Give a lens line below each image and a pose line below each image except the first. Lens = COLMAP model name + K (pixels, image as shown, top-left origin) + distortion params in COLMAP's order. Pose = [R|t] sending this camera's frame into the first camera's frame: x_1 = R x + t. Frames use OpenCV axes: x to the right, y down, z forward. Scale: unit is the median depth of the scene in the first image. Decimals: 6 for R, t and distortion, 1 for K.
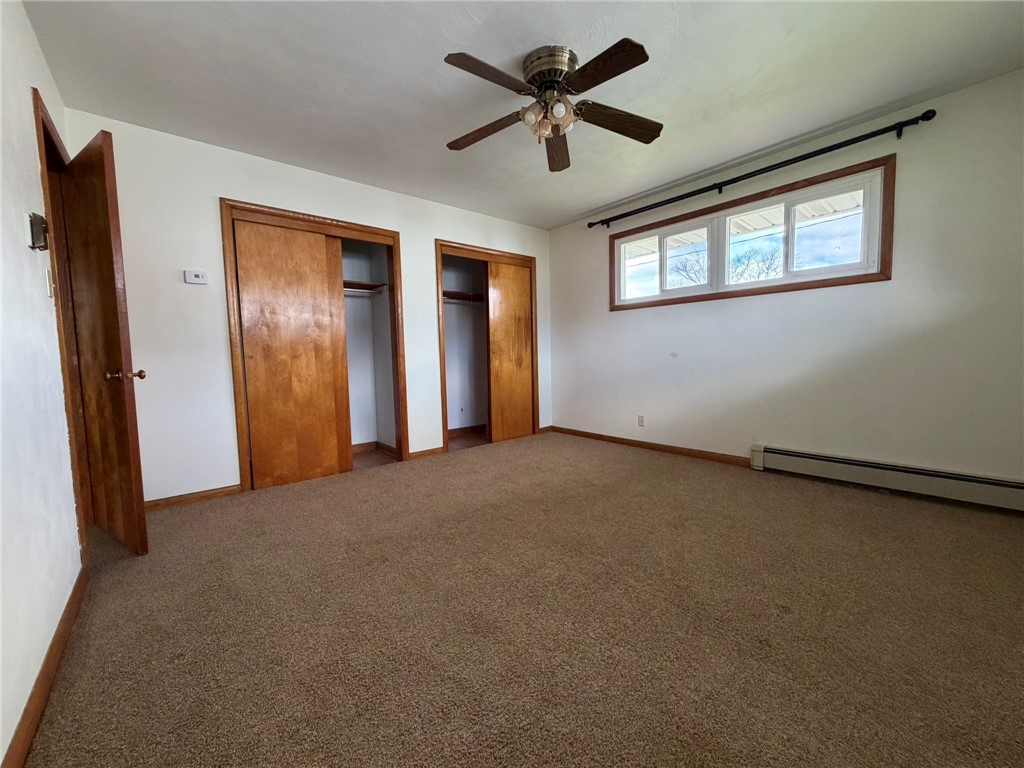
lens RADIAL K [[409.6, 0, 512.0], [0, 409.6, 384.0], [0, 0, 1]] dist [-0.000710, -0.000330]
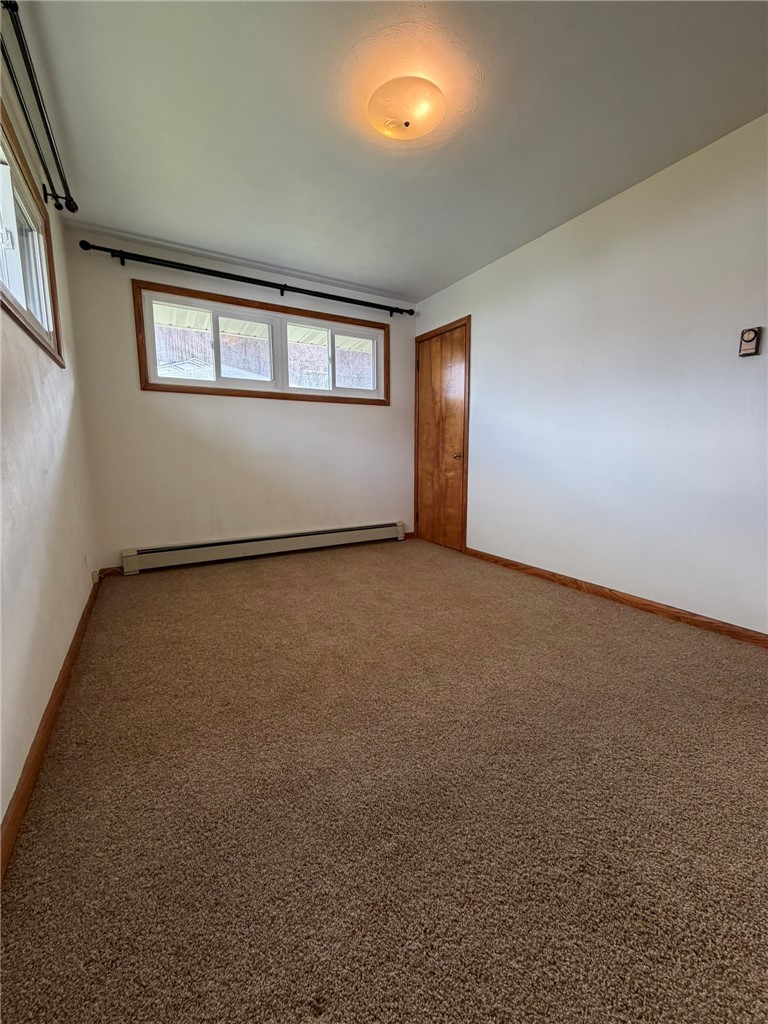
lens RADIAL K [[409.6, 0, 384.0], [0, 409.6, 512.0], [0, 0, 1]] dist [-0.000710, -0.000330]
pose [[0.166275, -0.128134, 0.977719, -0.532642], [0.067626, 0.990669, 0.118331, -0.027191], [-0.983758, 0.046443, 0.173388, 0.590680]]
